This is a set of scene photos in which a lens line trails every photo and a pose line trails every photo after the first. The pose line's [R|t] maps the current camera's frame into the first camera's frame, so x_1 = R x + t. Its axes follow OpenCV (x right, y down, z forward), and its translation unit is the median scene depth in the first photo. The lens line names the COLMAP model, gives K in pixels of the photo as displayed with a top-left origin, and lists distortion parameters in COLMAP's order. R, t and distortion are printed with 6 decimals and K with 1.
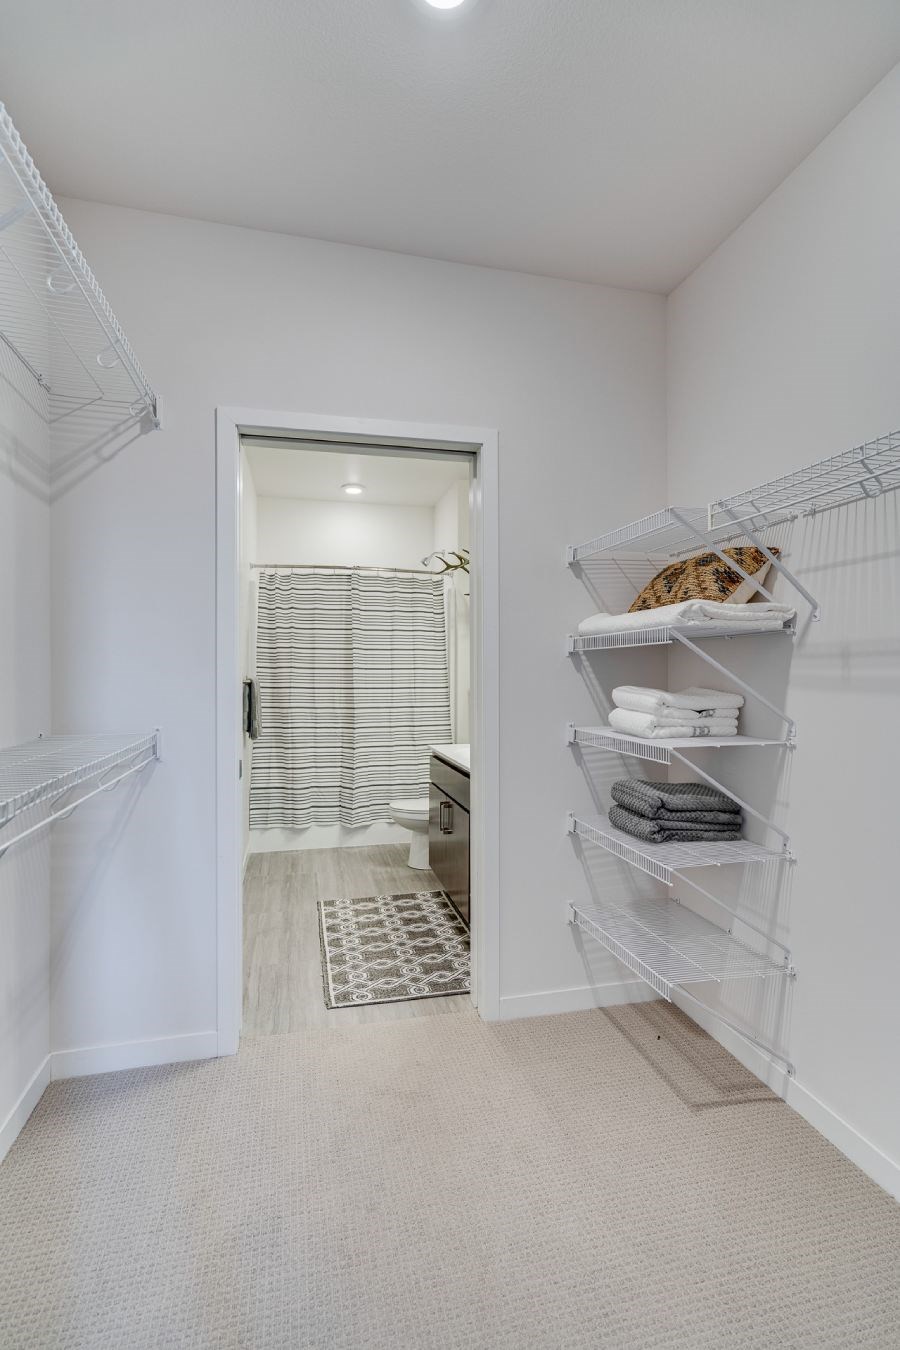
lens RADIAL K [[650.5, 0, 446.5], [0, 650.5, 669.6], [0, 0, 1]] dist [0.001226, -0.000194]
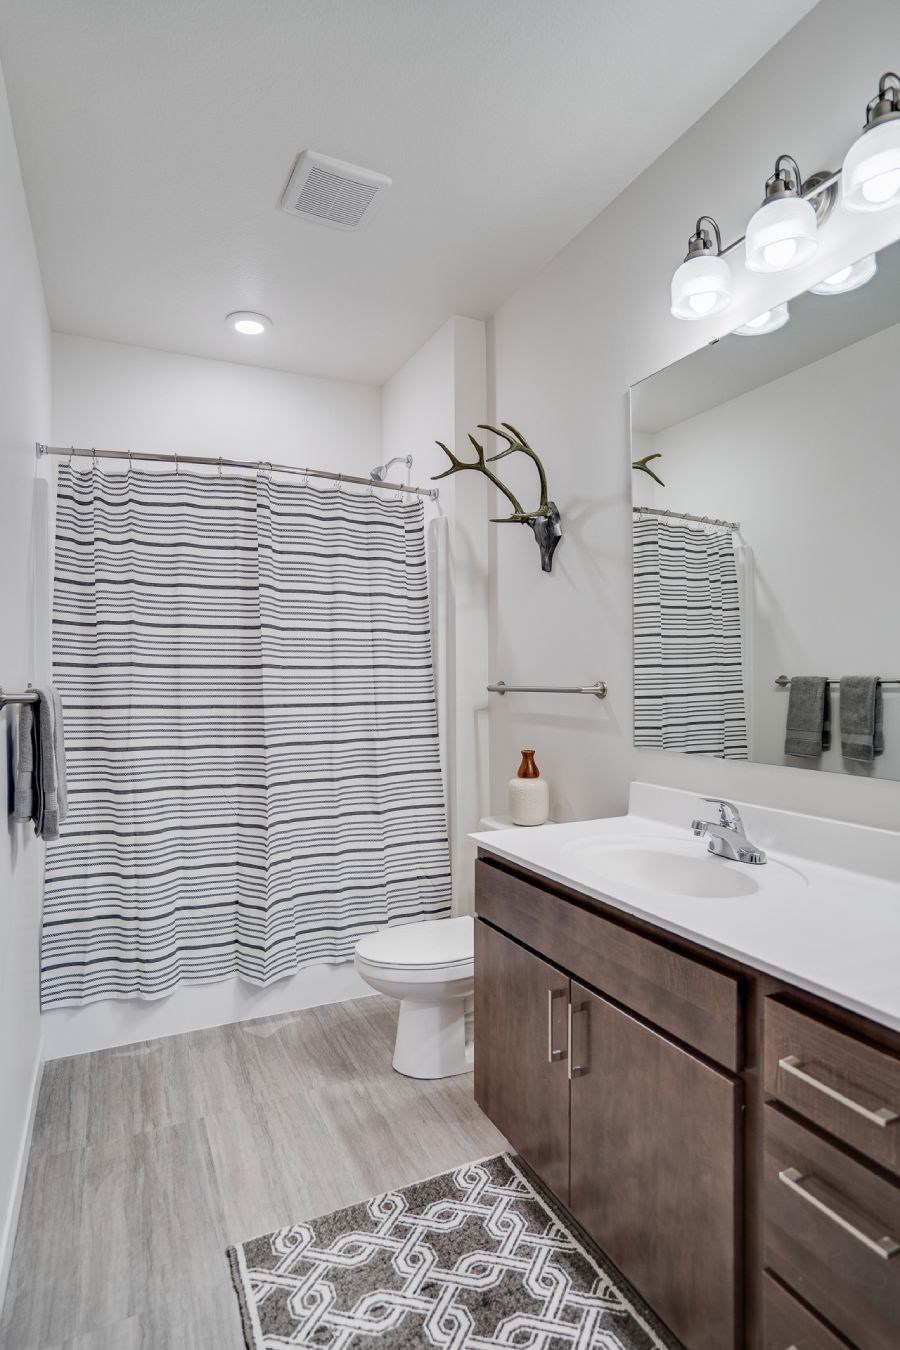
lens RADIAL K [[785.4, 0, 459.4], [0, 785.4, 678.8], [0, 0, 1]] dist [-0.018861, 0.011974]
pose [[0.980944, -0.009455, 0.194059, -0.112954], [0.008232, 0.999941, 0.007107, 0.004808], [-0.194115, -0.005374, 0.980964, 0.385913]]
